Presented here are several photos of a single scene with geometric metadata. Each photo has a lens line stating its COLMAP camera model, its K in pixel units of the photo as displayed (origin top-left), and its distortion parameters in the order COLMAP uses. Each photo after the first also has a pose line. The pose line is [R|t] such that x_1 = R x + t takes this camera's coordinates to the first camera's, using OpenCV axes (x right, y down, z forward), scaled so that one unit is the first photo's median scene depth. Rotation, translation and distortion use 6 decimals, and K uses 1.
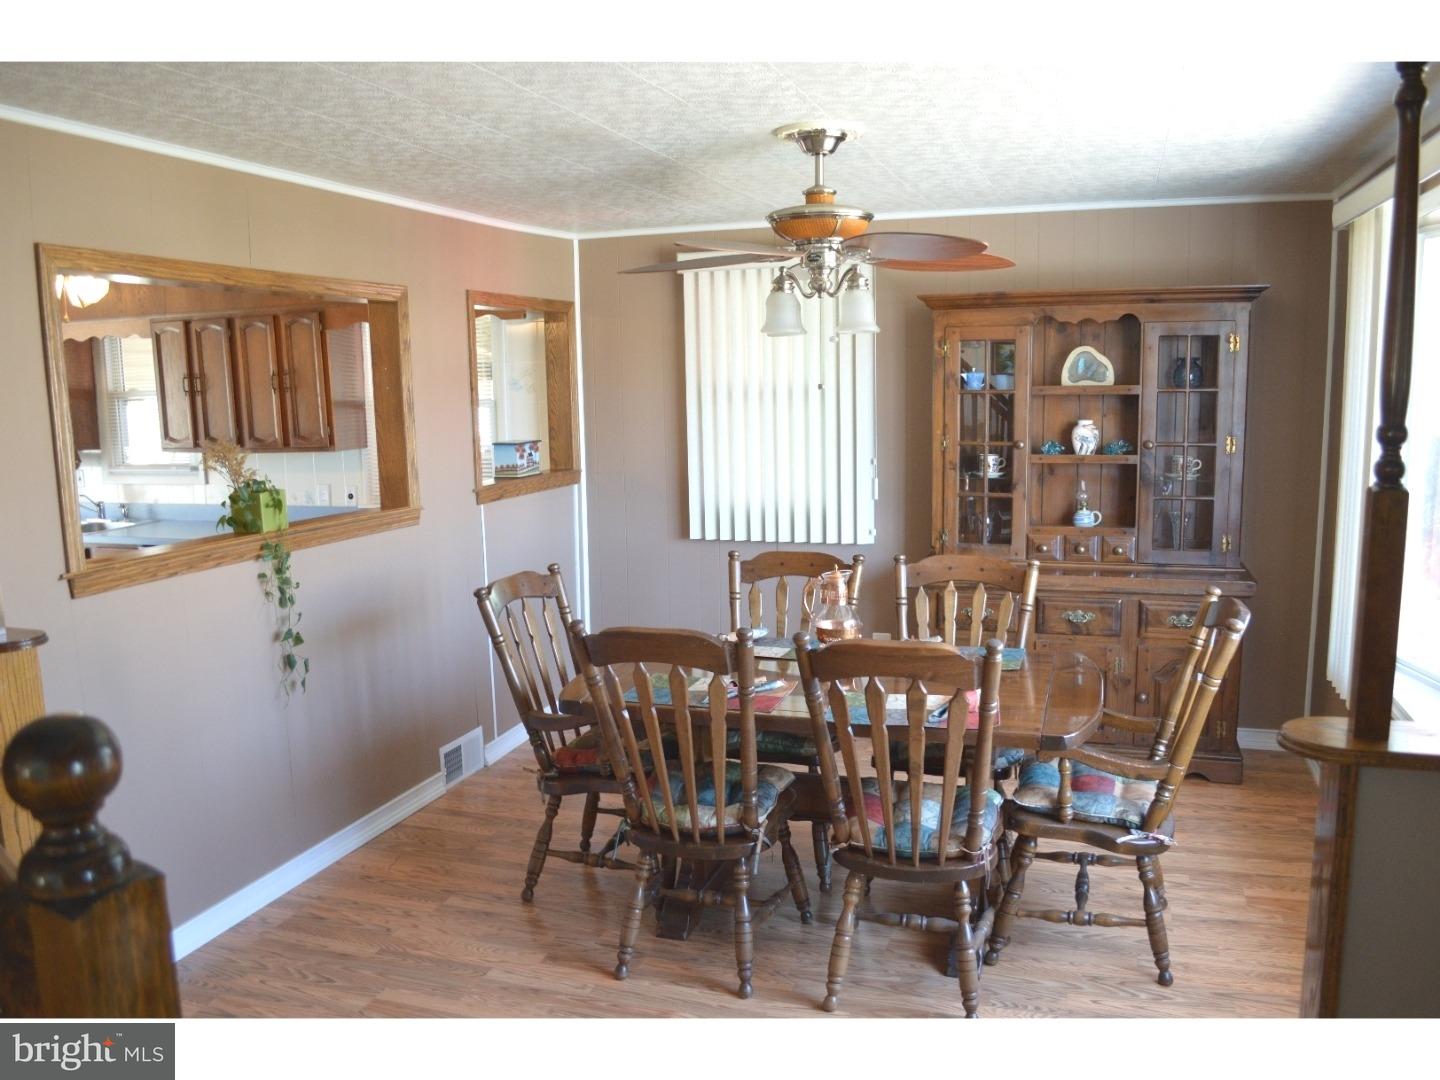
lens RADIAL K [[1153.9, 0, 727.1], [0, 1153.9, 547.2], [0, 0, 1]] dist [-0.084929, 0.012310]
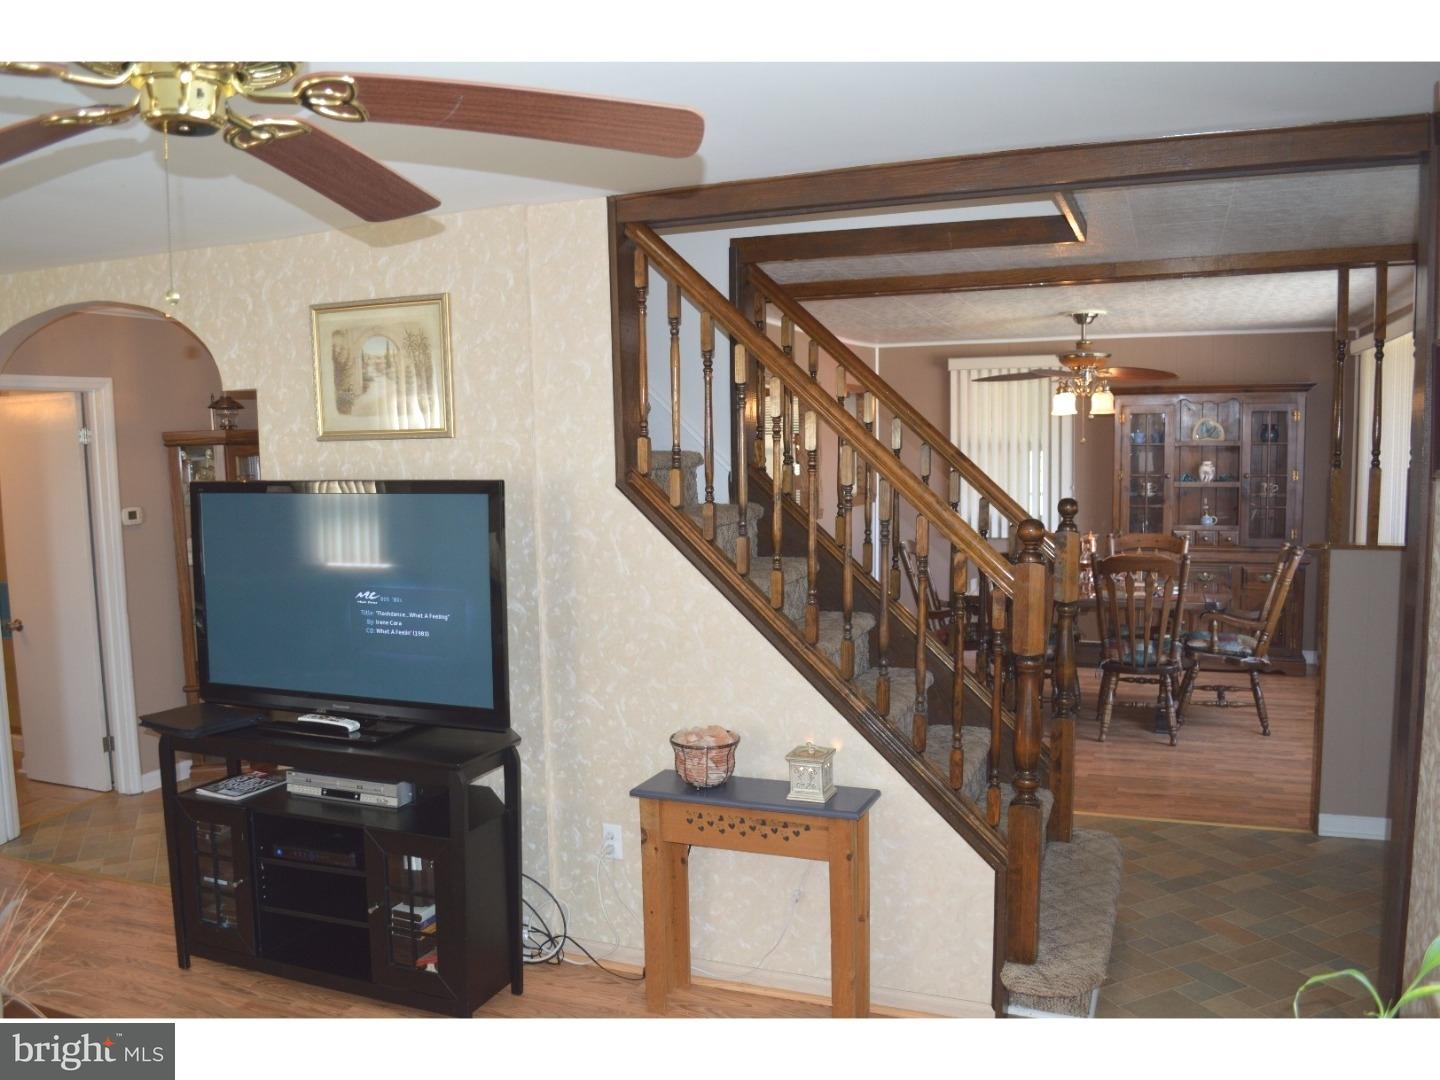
lens RADIAL K [[1153.9, 0, 724.6], [0, 1153.9, 550.1], [0, 0, 1]] dist [-0.084929, 0.012310]
pose [[0.998408, 0.005630, -0.056118, -0.313109], [-0.008125, 0.998983, -0.044344, 0.103364], [0.055811, 0.044730, 0.997439, -0.727806]]
